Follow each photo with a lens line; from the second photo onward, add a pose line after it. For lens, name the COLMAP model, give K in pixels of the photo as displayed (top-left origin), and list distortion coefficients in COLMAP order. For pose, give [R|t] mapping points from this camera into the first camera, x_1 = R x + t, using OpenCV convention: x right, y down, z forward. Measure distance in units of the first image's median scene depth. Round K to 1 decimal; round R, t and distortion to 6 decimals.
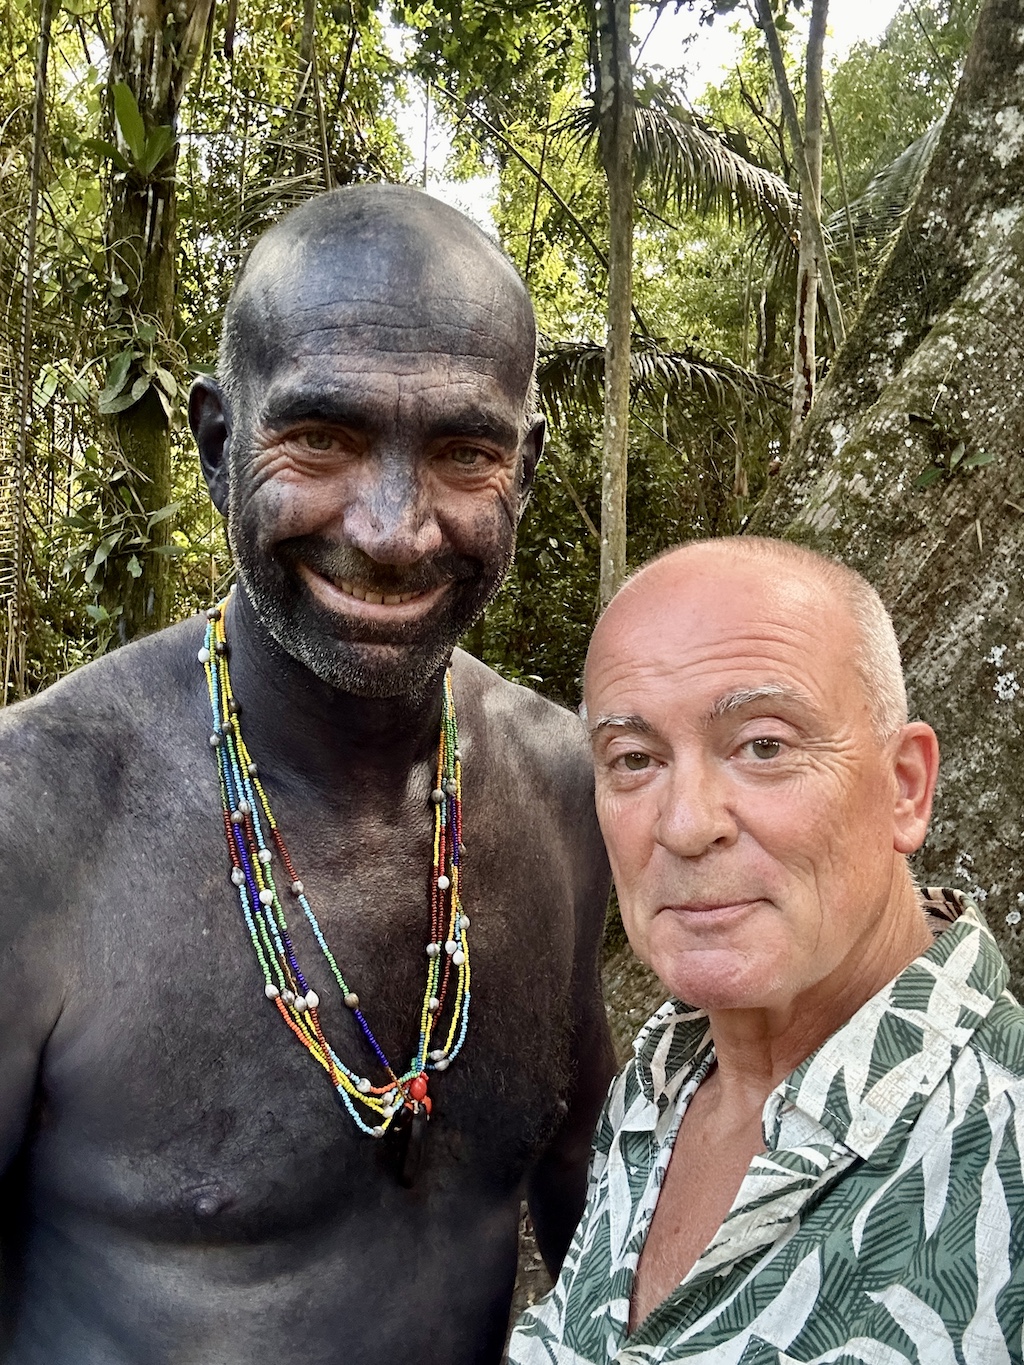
lens RADIAL K [[1190.9, 0, 509.7], [0, 1190.9, 685.9], [0, 0, 1]] dist [0.016095, 0.003253]
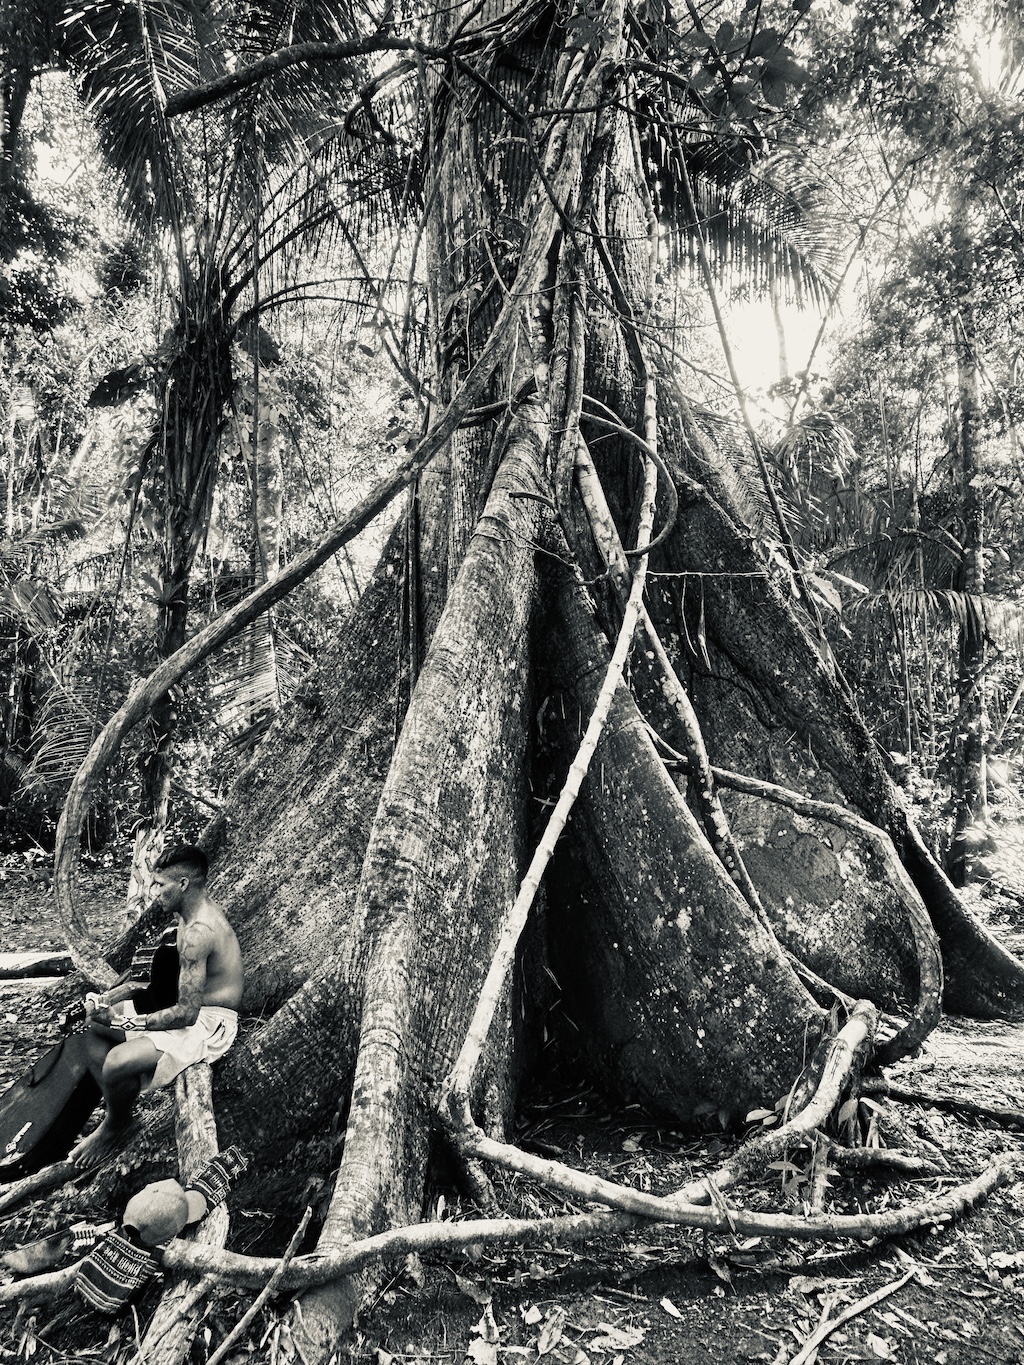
lens RADIAL K [[858.5, 0, 513.3], [0, 858.5, 688.0], [0, 0, 1]] dist [-0.000533, 0.000106]
pose [[0.945894, -0.059597, -0.318955, 1.291994], [0.006373, 0.986210, -0.165375, 0.057870], [0.324413, 0.154394, 0.933230, -0.519878]]
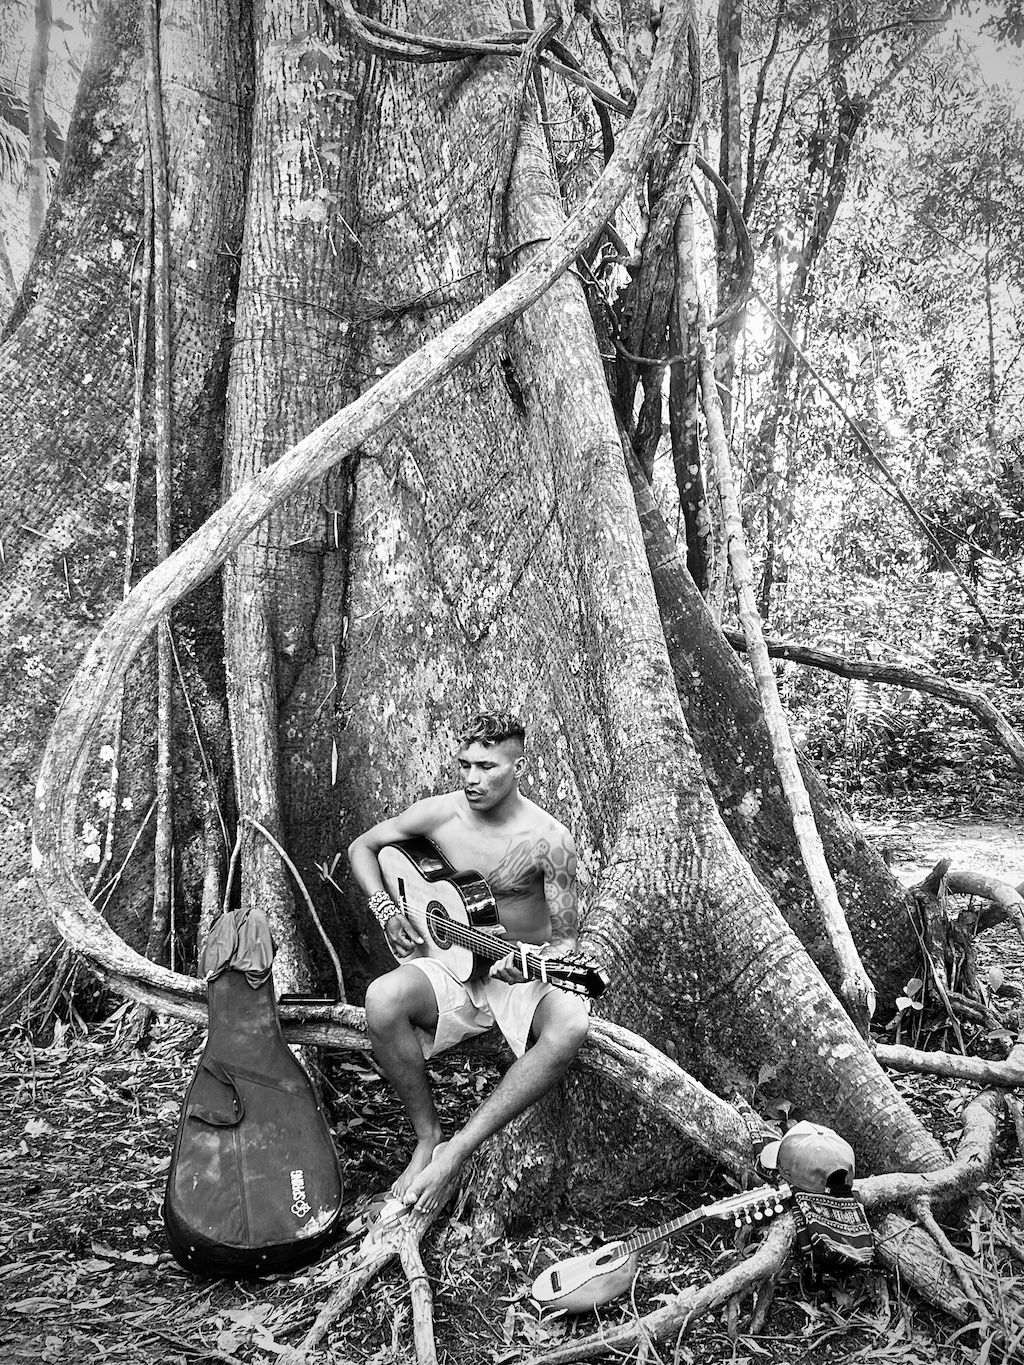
lens RADIAL K [[1462.2, 0, 505.9], [0, 1462.2, 675.7], [0, 0, 1]] dist [0.083450, 0.000000]
pose [[0.926852, -0.017149, 0.375035, 0.292655], [0.028470, 0.999290, -0.024668, 0.066488], [-0.374346, 0.033541, 0.926682, -0.708633]]
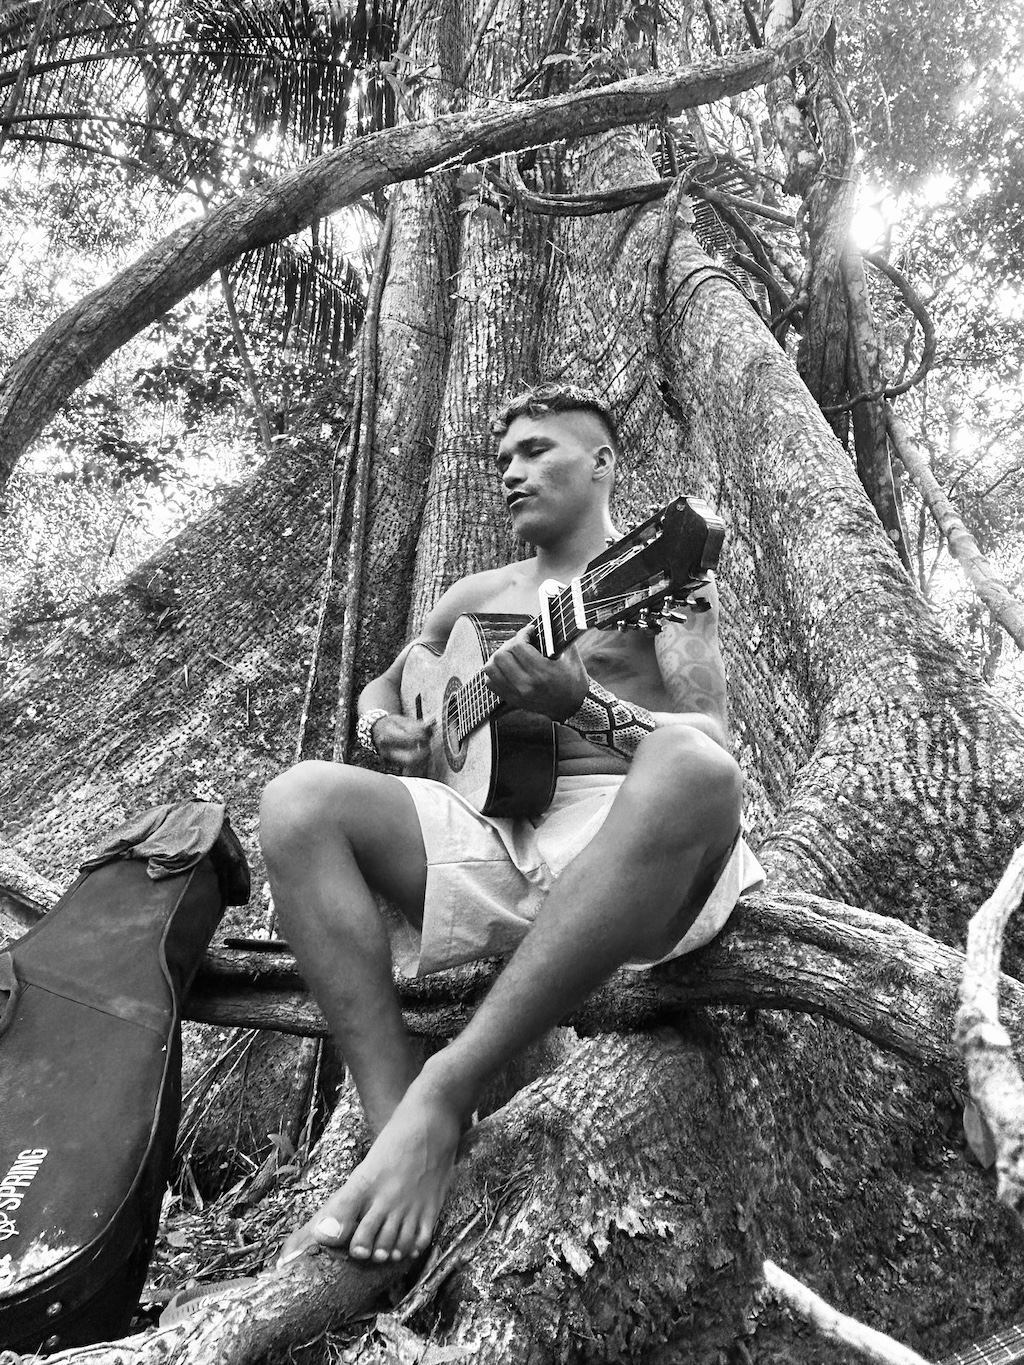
lens RADIAL K [[1024.9, 0, 509.4], [0, 1024.9, 693.7], [0, 0, 1]] dist [0.013574, -0.014753]
pose [[0.988279, 0.064873, 0.138191, 0.589876], [-0.004720, 0.917771, -0.397082, 0.346884], [-0.152588, 0.391776, 0.907320, -0.096227]]
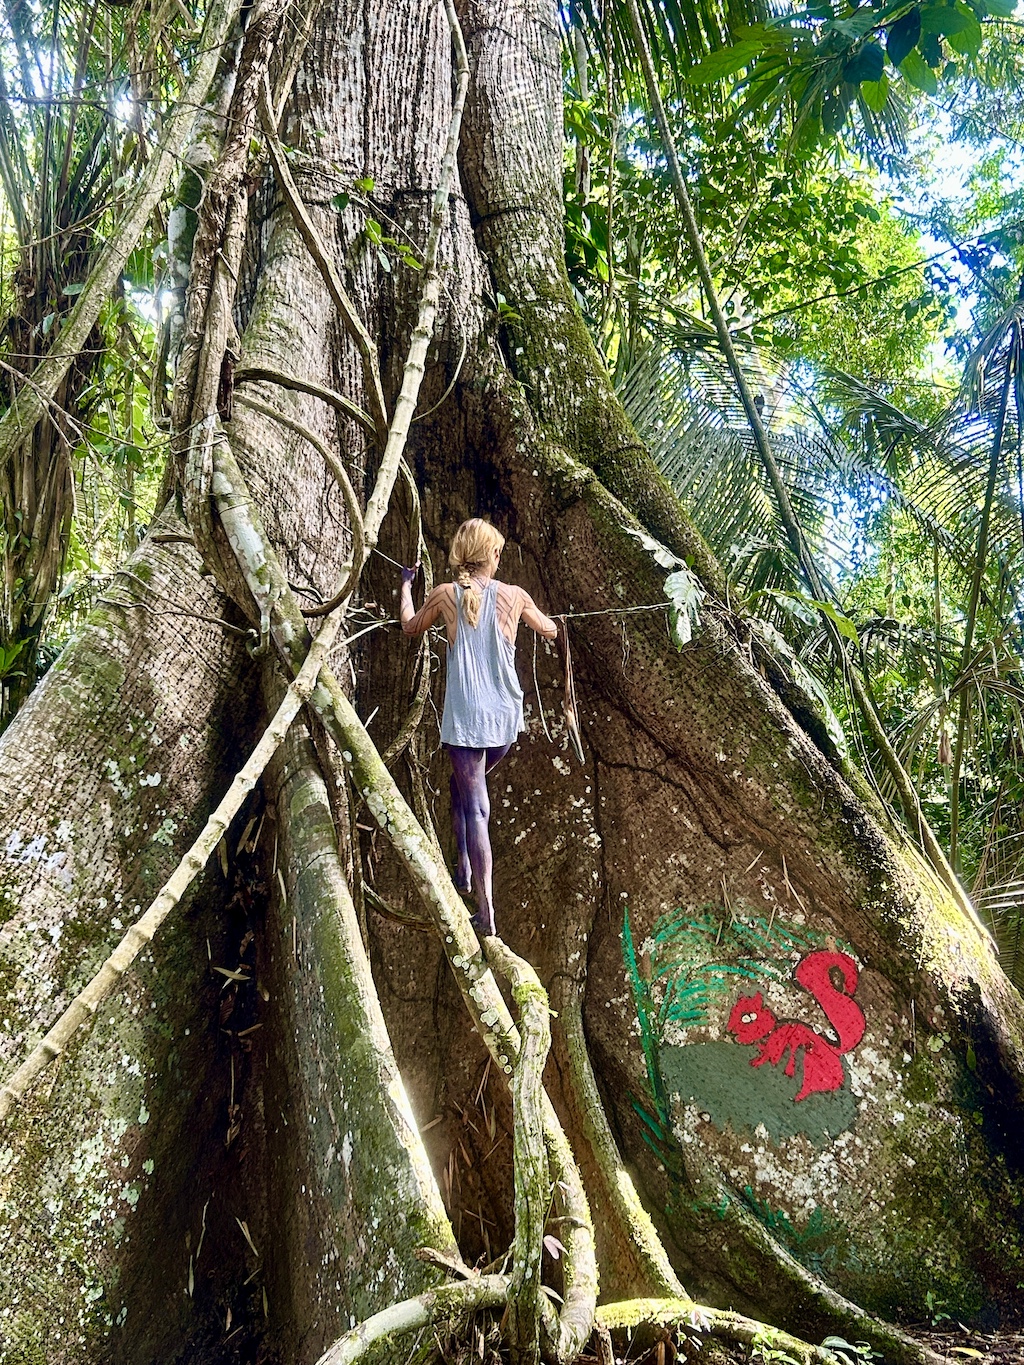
lens RADIAL K [[1492.7, 0, 513.0], [0, 1492.7, 680.7], [0, 0, 1]] dist [0.049148, 0.000000]
pose [[0.837939, -0.123996, -0.531491, 2.016091], [0.007513, 0.976377, -0.215943, 0.054069], [0.545712, 0.176954, 0.819076, -0.438974]]
